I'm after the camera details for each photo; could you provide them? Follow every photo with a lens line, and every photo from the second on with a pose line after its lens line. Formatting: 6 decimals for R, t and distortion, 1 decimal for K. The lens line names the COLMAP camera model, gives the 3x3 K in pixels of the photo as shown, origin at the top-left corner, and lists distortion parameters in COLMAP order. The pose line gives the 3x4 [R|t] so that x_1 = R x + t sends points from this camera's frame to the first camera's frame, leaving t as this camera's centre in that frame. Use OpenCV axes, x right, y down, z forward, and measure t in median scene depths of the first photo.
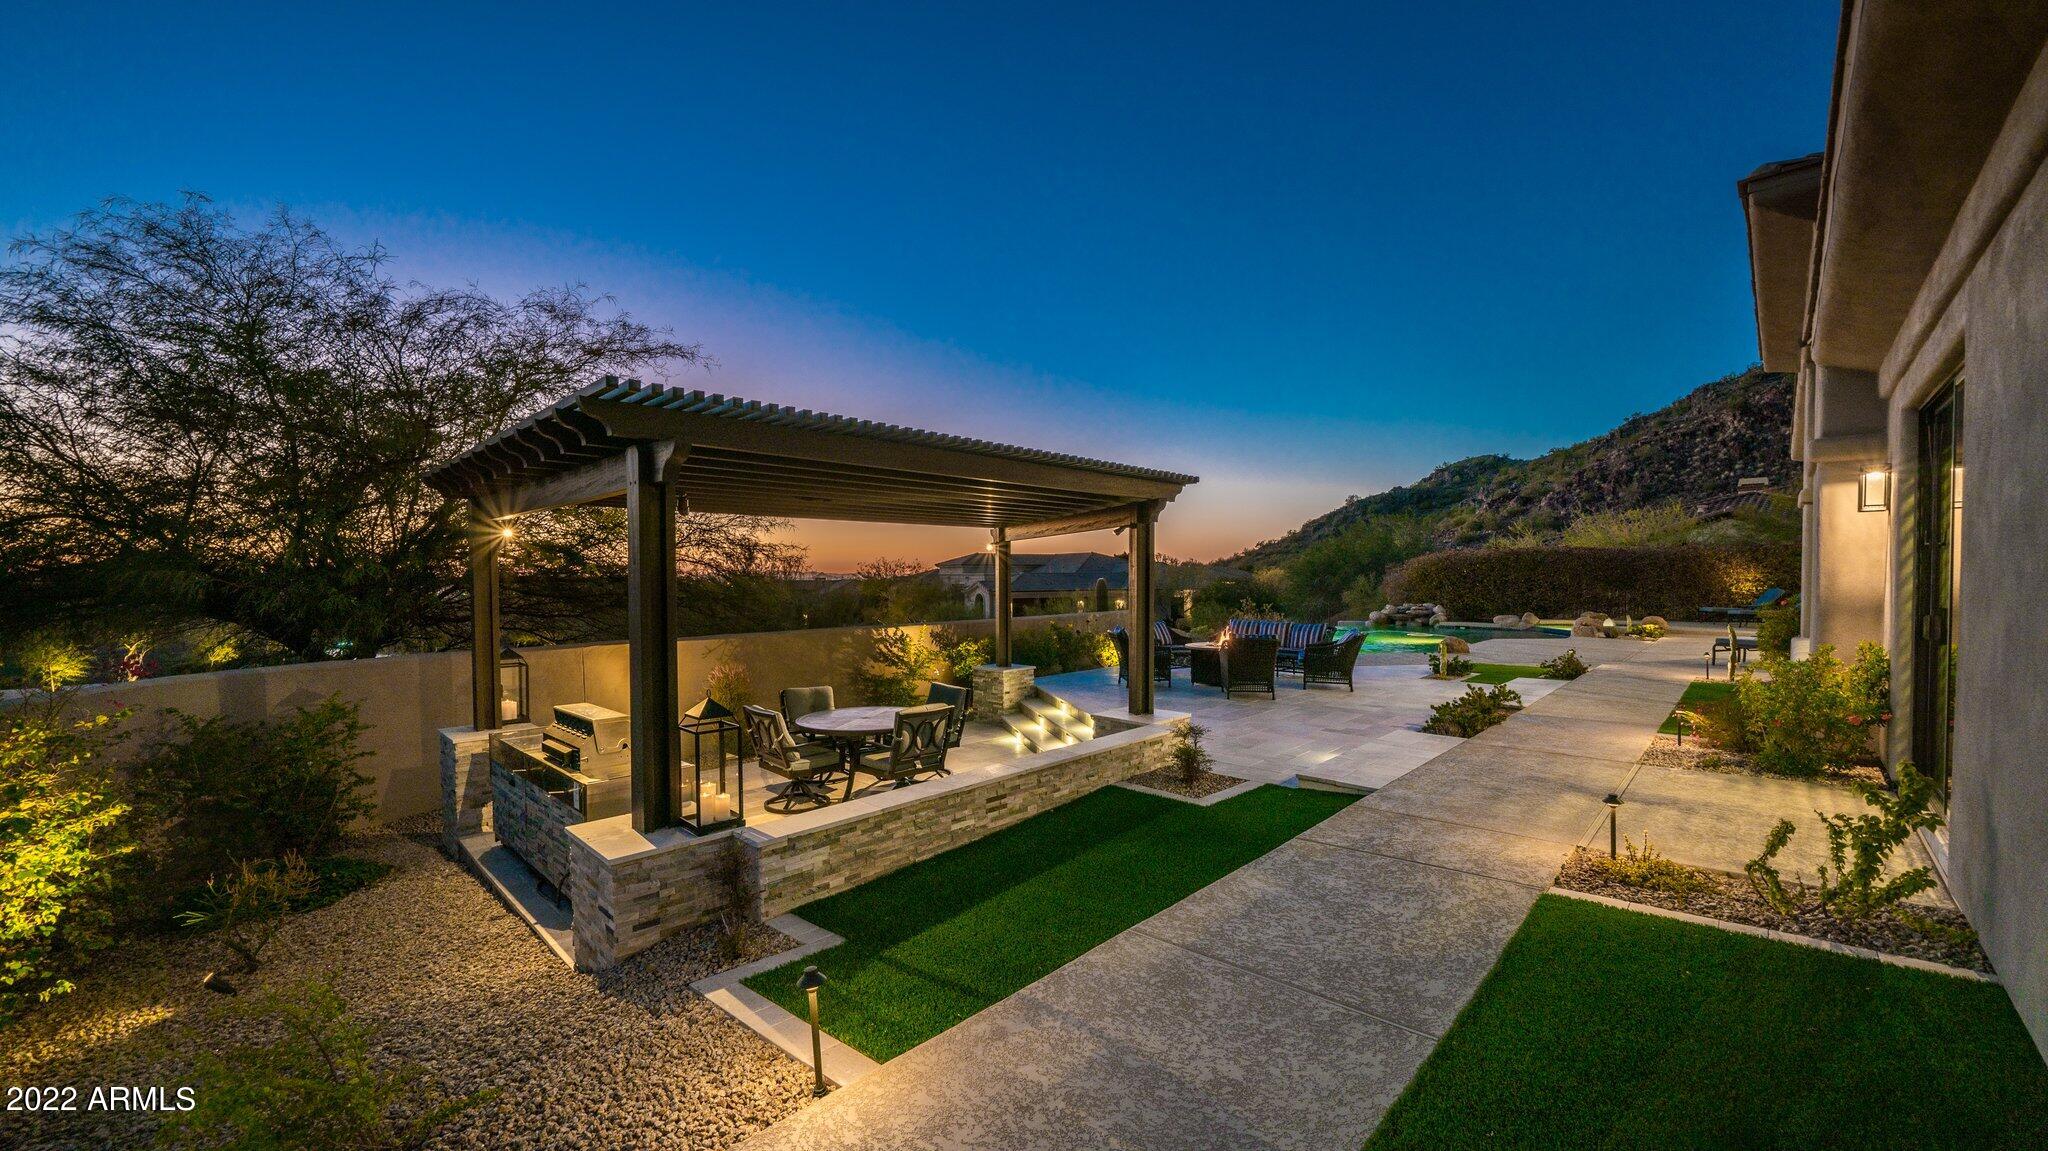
lens RADIAL K [[801.6, 0, 1001.1], [0, 801.6, 585.2], [0, 0, 1]] dist [0.001810, -0.002068]
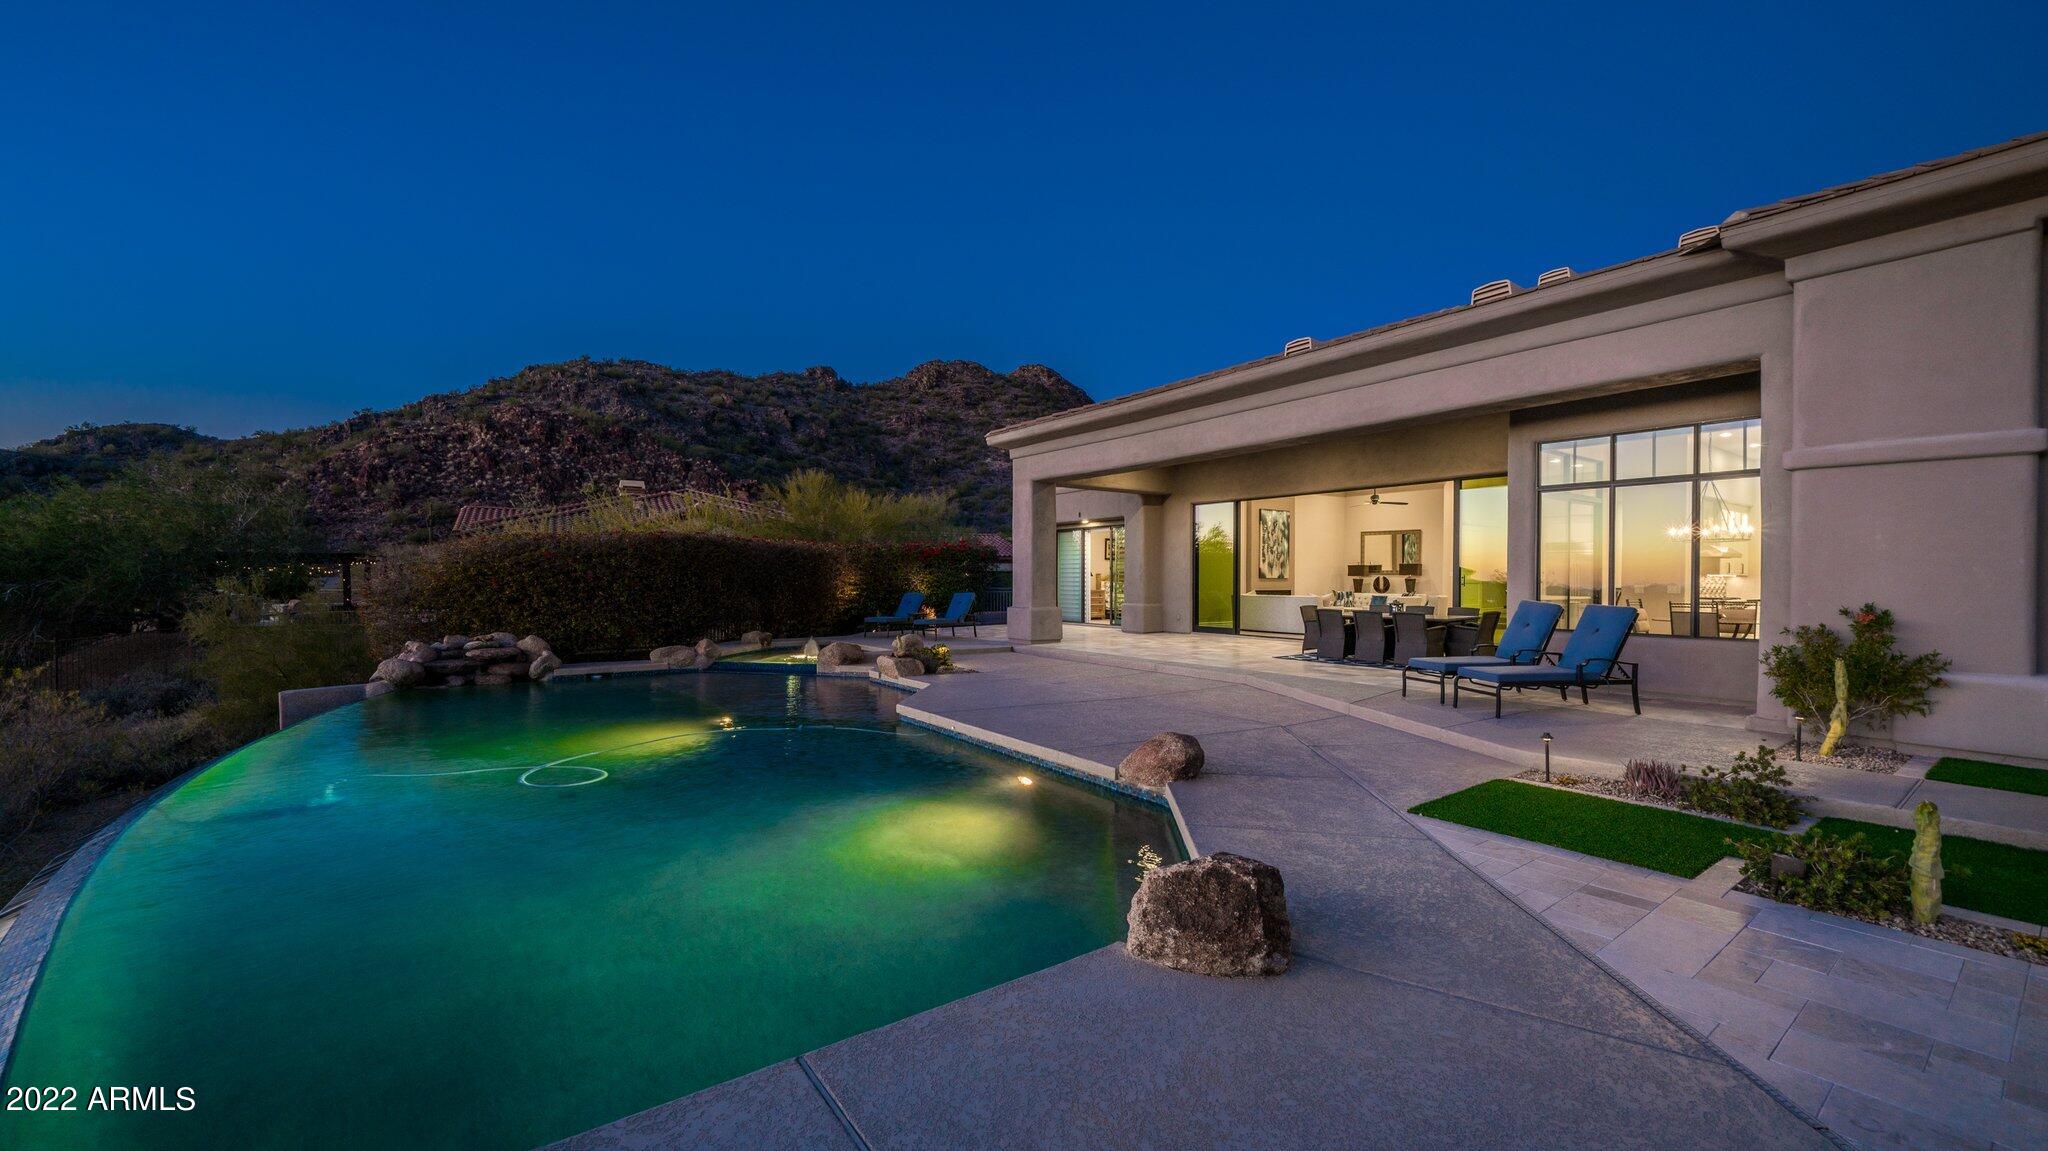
lens RADIAL K [[801.6, 0, 1007.4], [0, 801.6, 575.2], [0, 0, 1]] dist [0.001810, -0.002068]
pose [[0.188891, 0.006525, 0.981976, 0.021664], [0.013467, 0.999867, -0.009235, -0.001082], [-0.981906, 0.014969, 0.188778, 0.131107]]
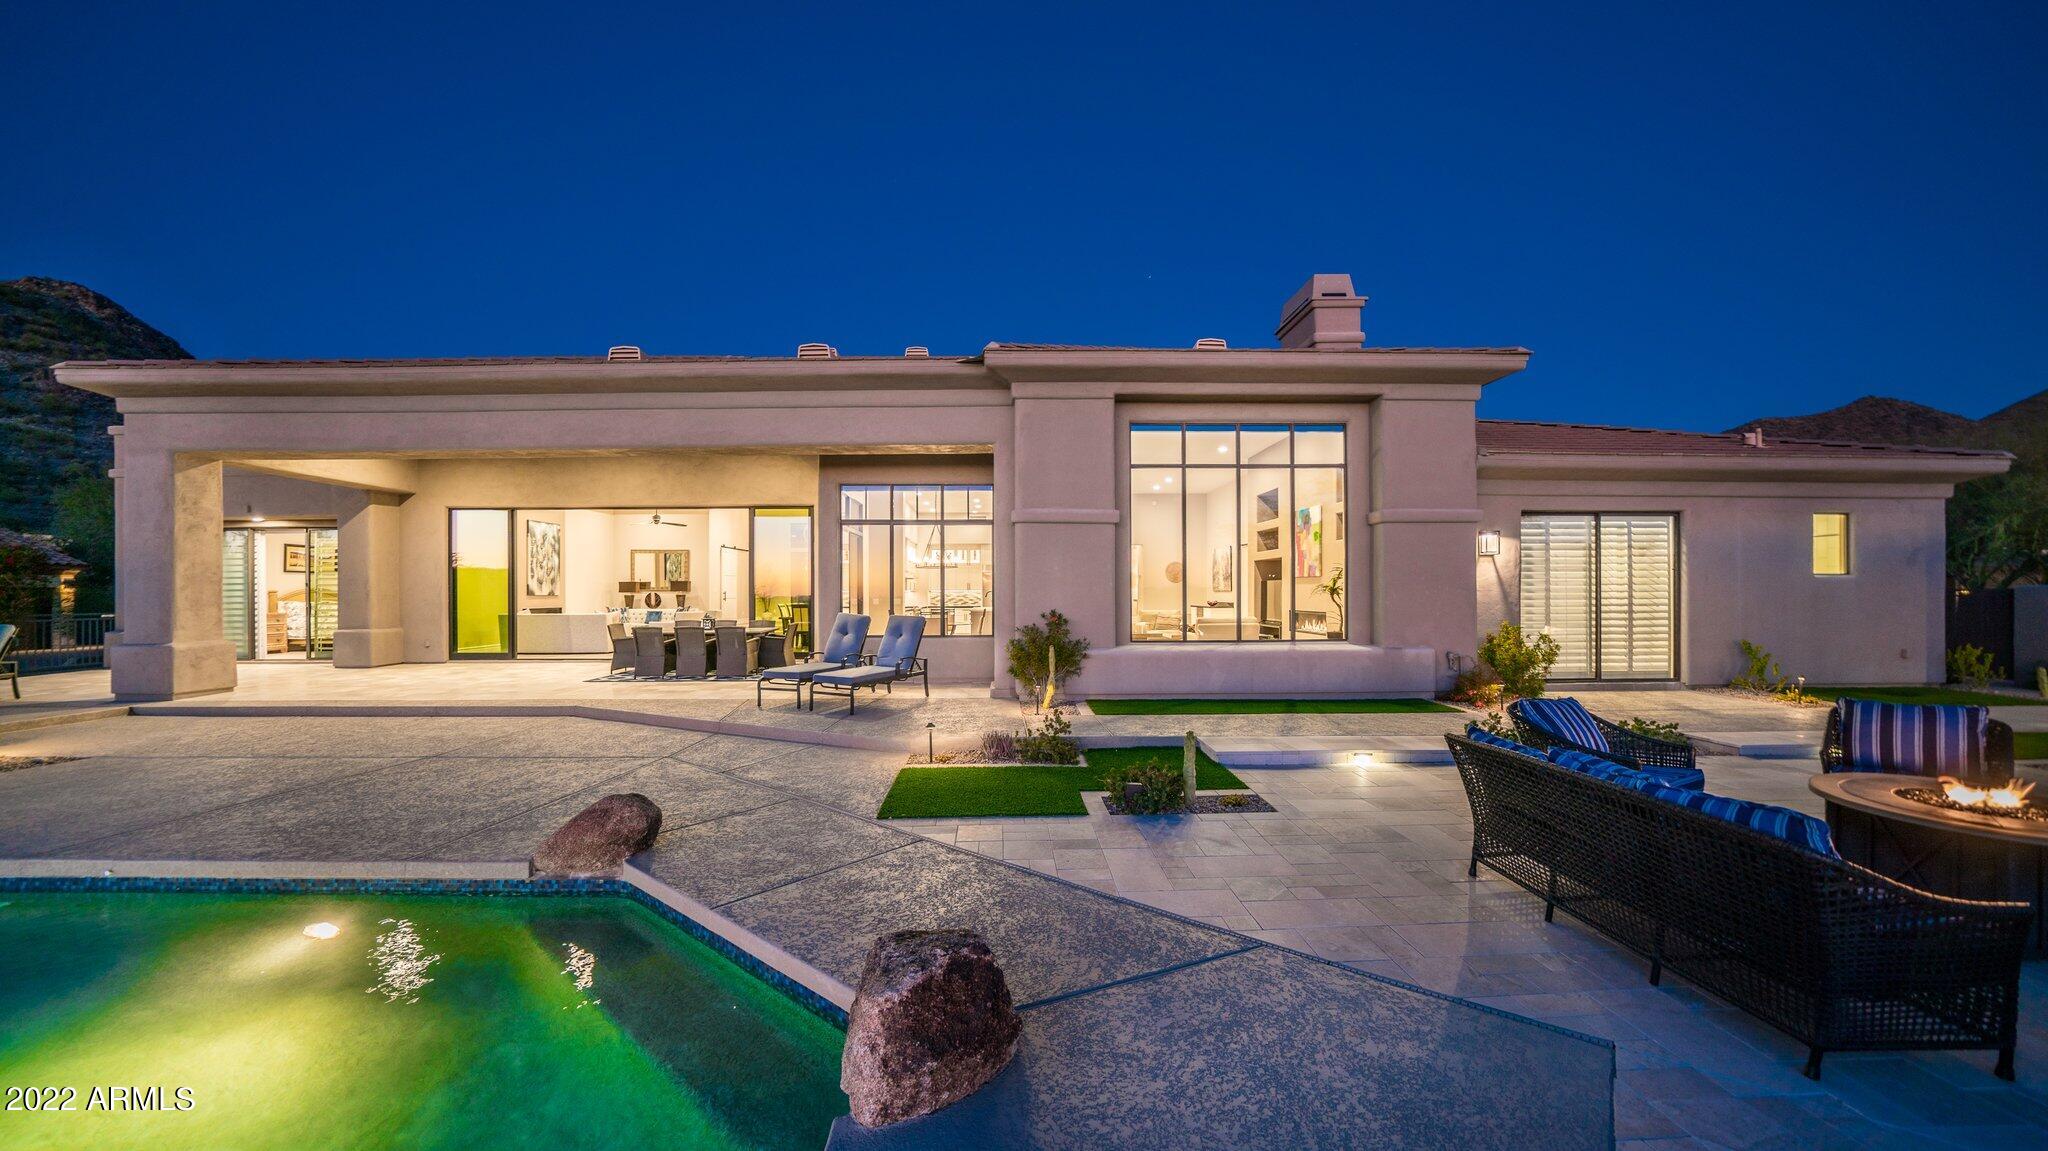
lens RADIAL K [[713.2, 0, 1017.6], [0, 713.2, 590.1], [0, 0, 1]] dist [-0.019624, 0.001265]
pose [[-0.712126, 0.007281, 0.702014, 0.033903], [0.017721, 0.999814, 0.007607, -0.001672], [-0.701828, 0.017857, -0.712123, 0.141456]]
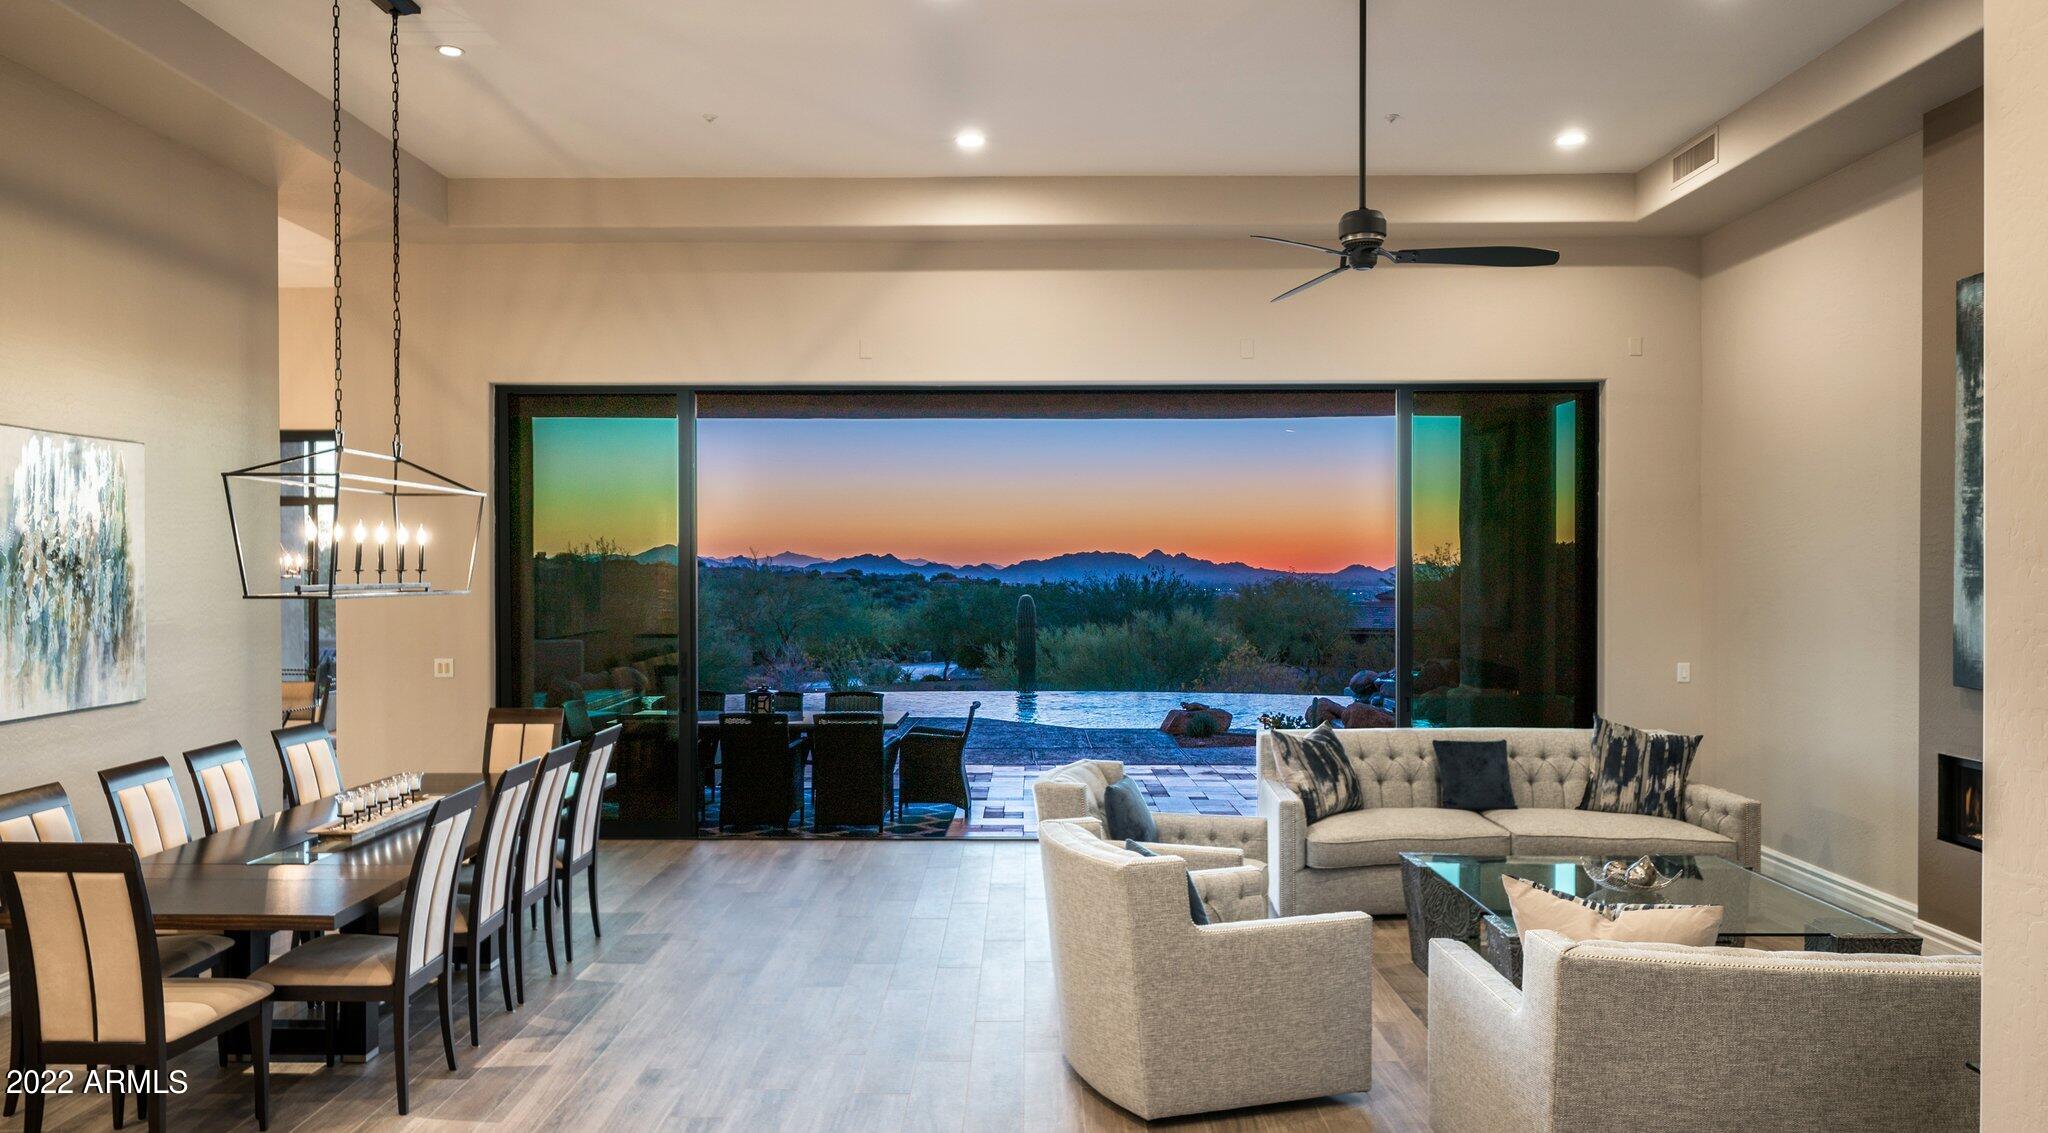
lens RADIAL K [[1382.2, 0, 1025.3], [0, 1382.2, 564.9], [0, 0, 1]] dist [-0.014834, 0.001311]
pose [[0.702926, 0.000775, -0.711262, 0.205207], [-0.012709, 0.999853, -0.011470, -0.004681], [0.711149, 0.017102, 0.702833, 0.054234]]
